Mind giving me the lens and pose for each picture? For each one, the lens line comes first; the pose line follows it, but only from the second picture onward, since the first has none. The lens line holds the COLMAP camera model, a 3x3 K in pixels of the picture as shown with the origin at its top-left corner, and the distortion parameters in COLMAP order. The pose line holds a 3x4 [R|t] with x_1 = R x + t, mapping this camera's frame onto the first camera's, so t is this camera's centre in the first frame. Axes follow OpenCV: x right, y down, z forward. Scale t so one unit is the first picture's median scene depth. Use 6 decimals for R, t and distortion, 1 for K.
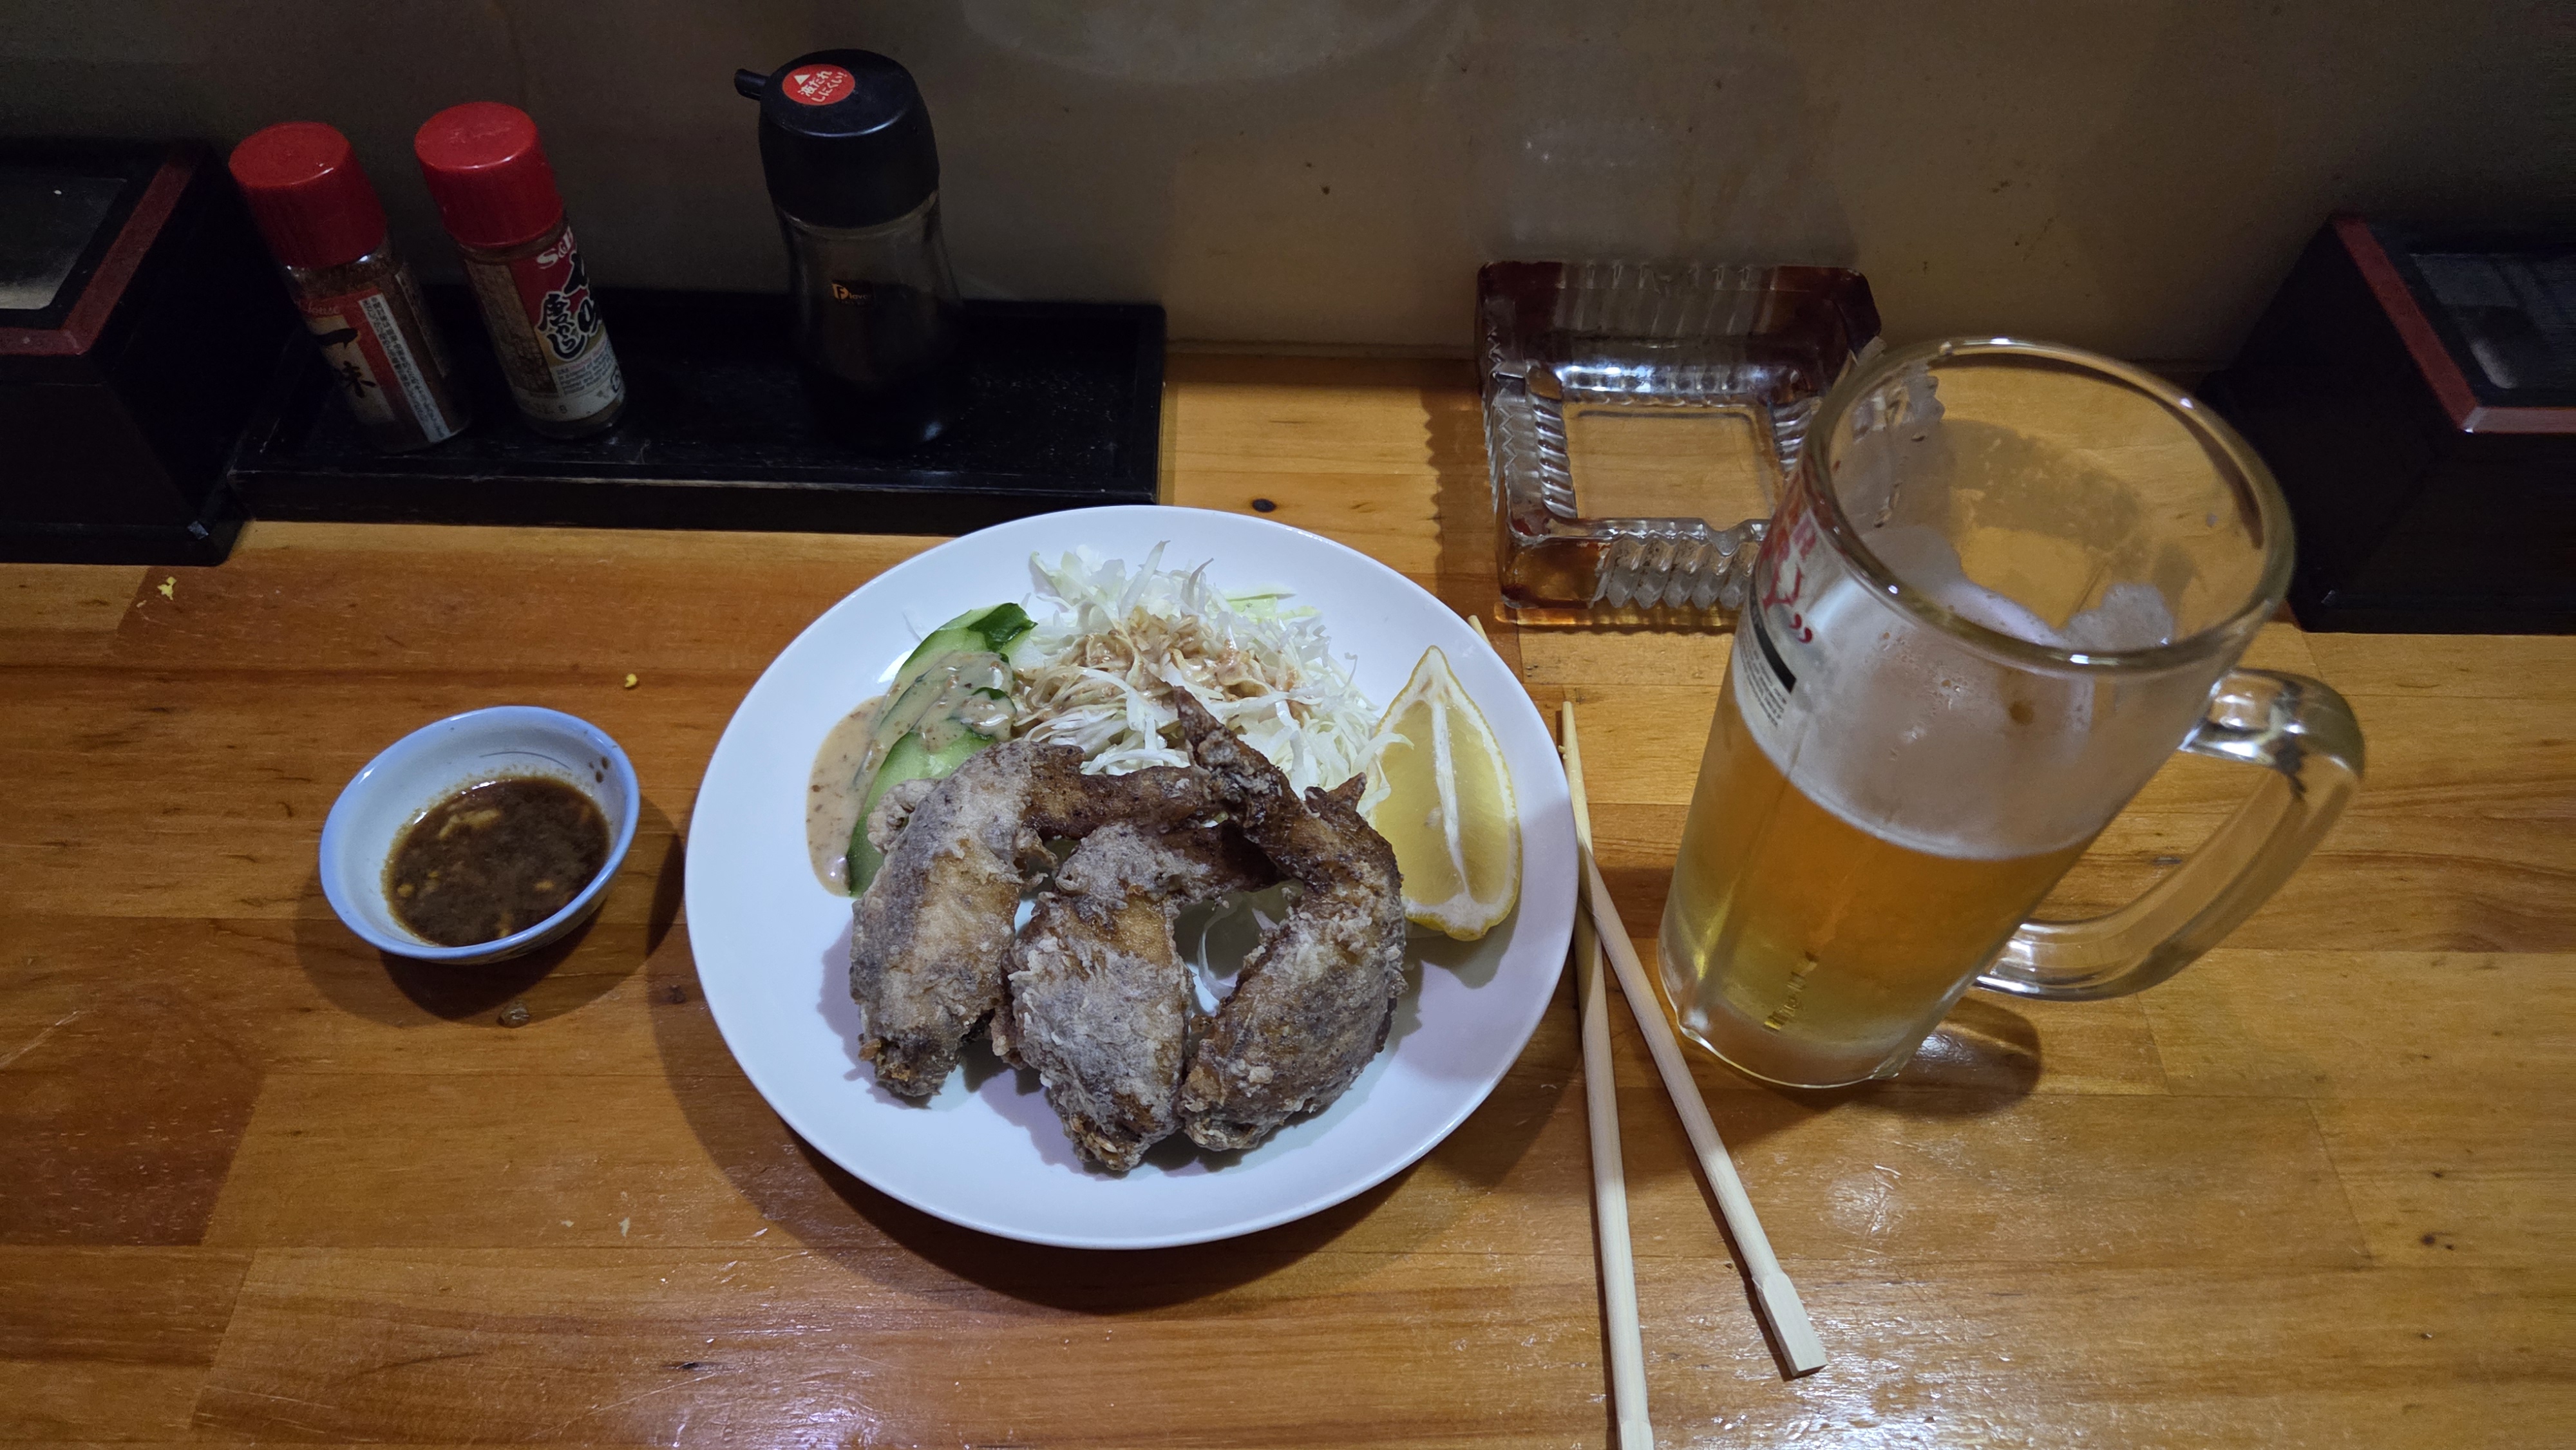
lens RADIAL K [[1694.4, 0, 1228.7], [0, 1694.4, 721.4], [0, 0, 1]] dist [0.067055, -0.062717]
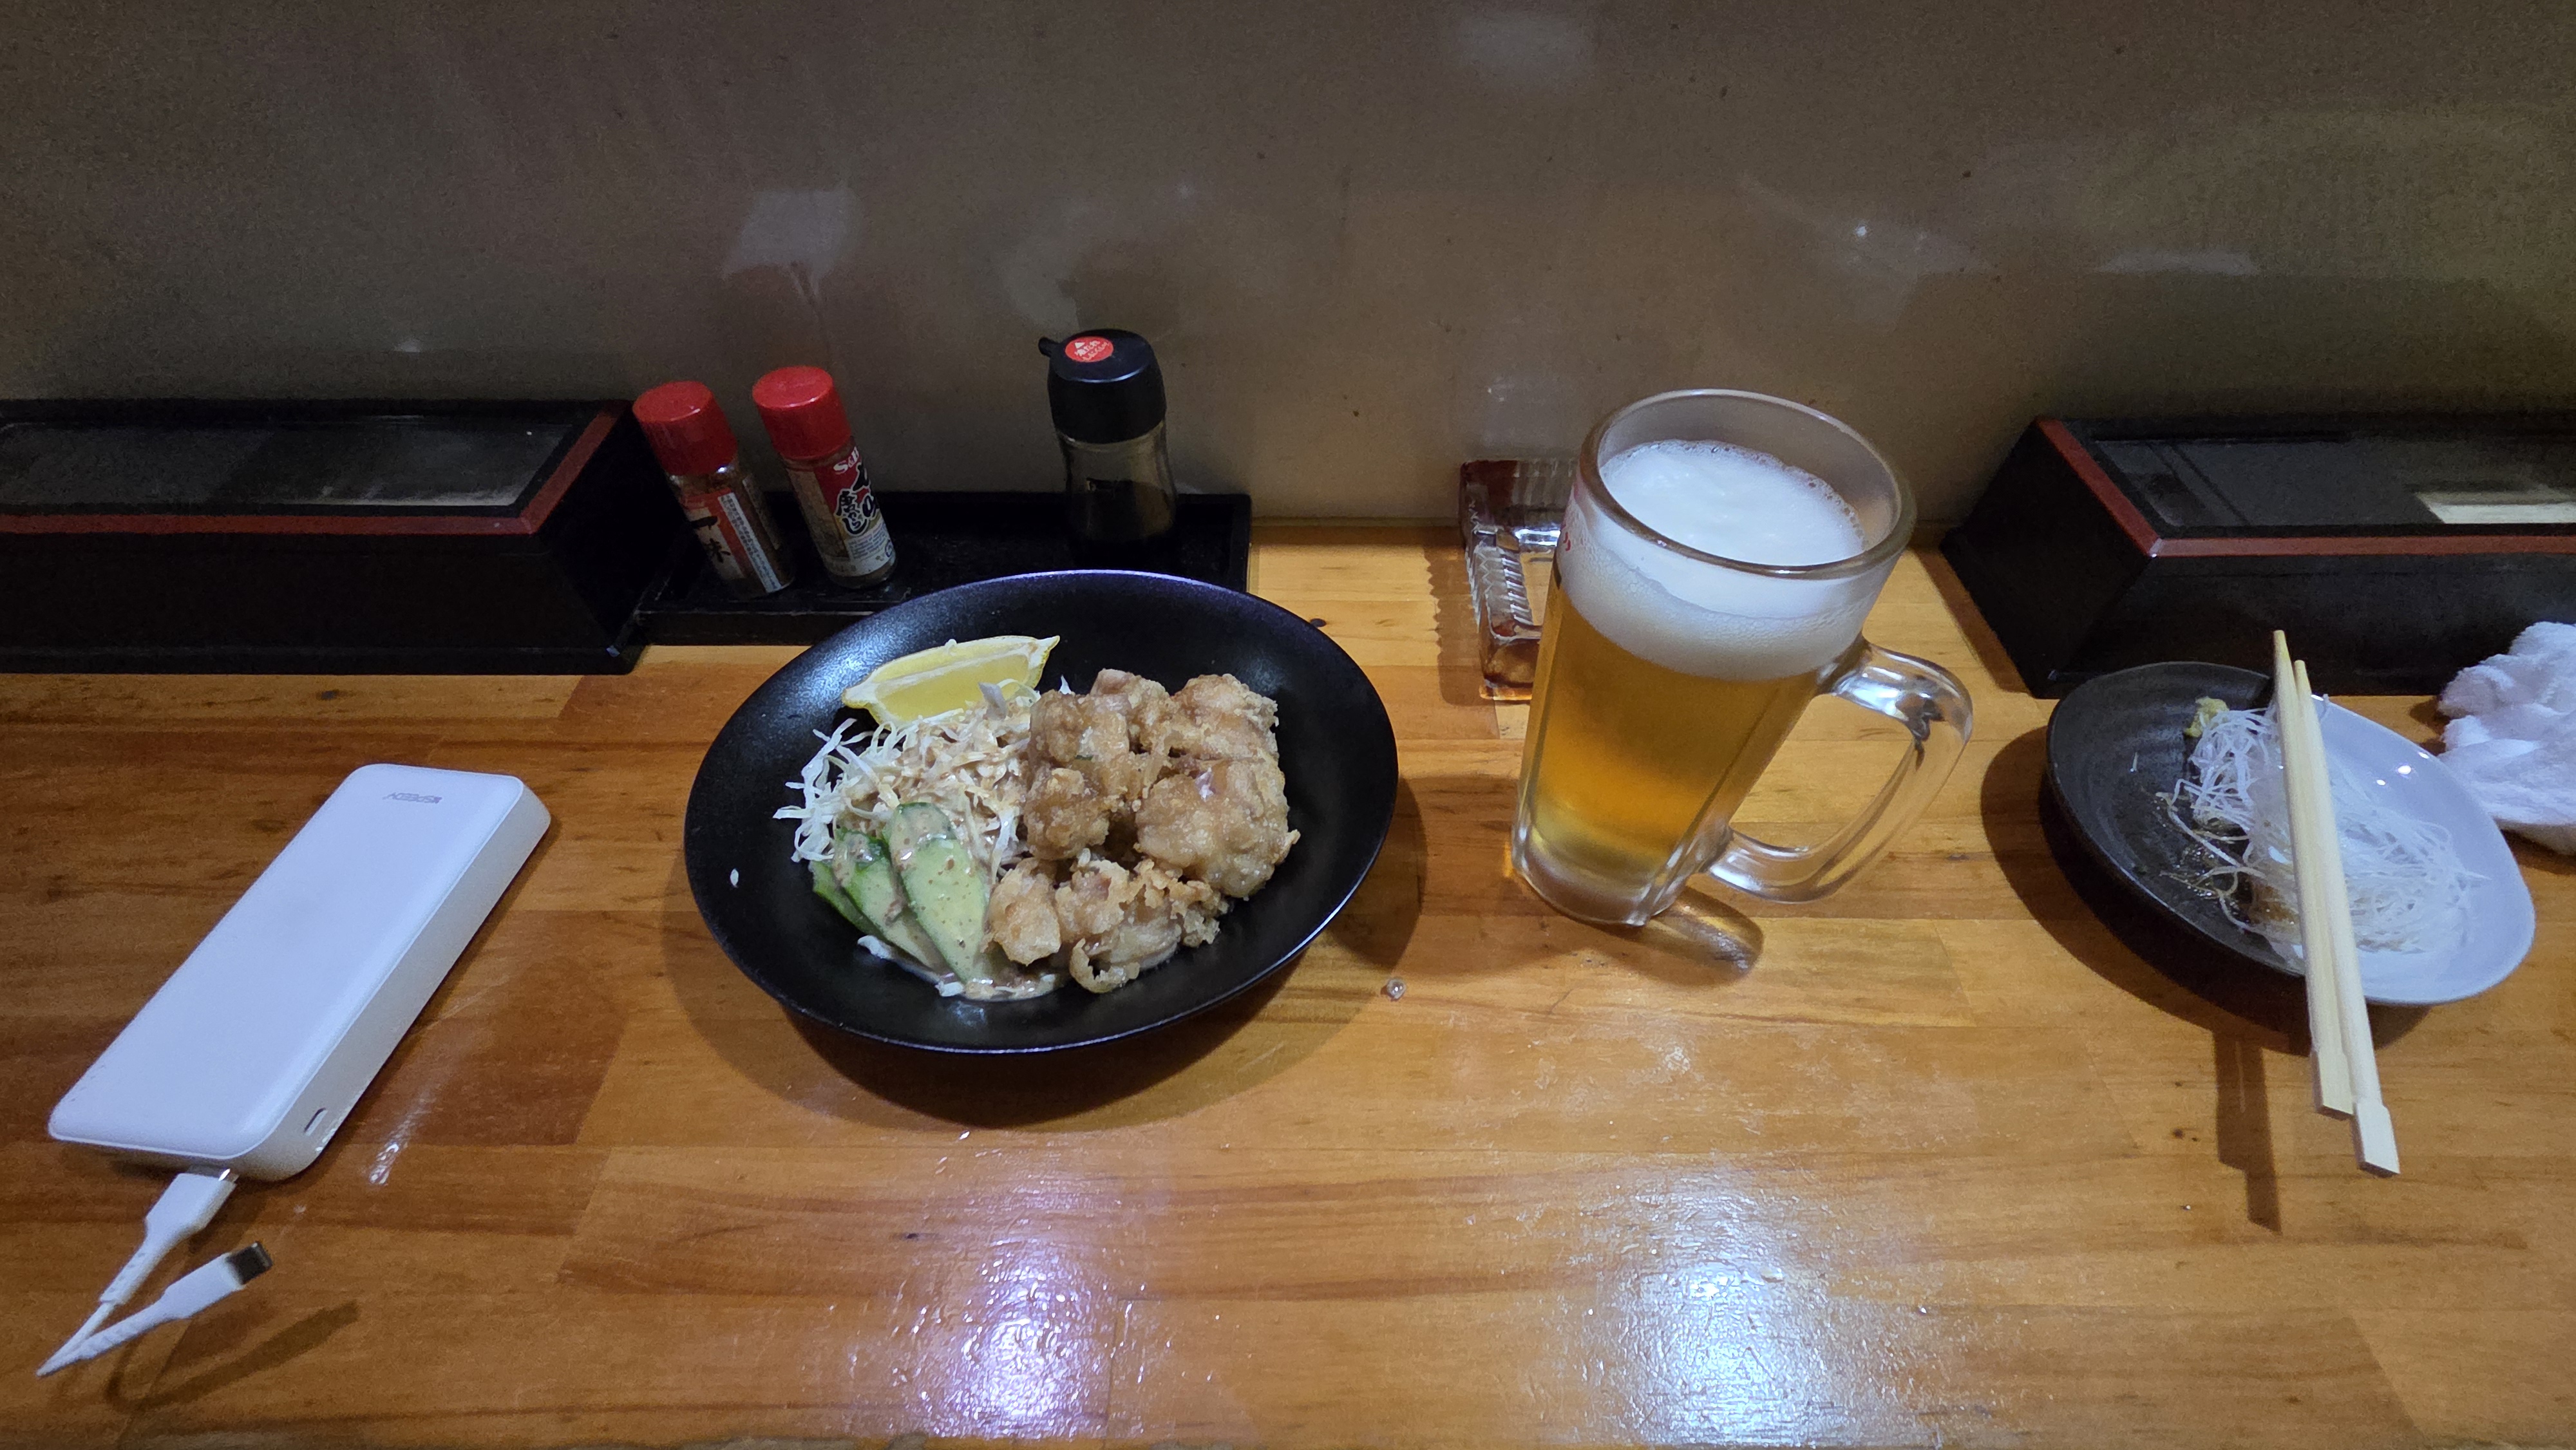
lens RADIAL K [[1005.4, 0, 1282.0], [0, 1005.4, 726.5], [0, 0, 1]] dist [-0.001139, -0.000098]
pose [[0.999767, -0.012600, -0.017531, 0.002910], [0.011567, 0.998261, -0.057807, 0.013933], [0.018229, 0.057591, 0.998174, 0.150066]]
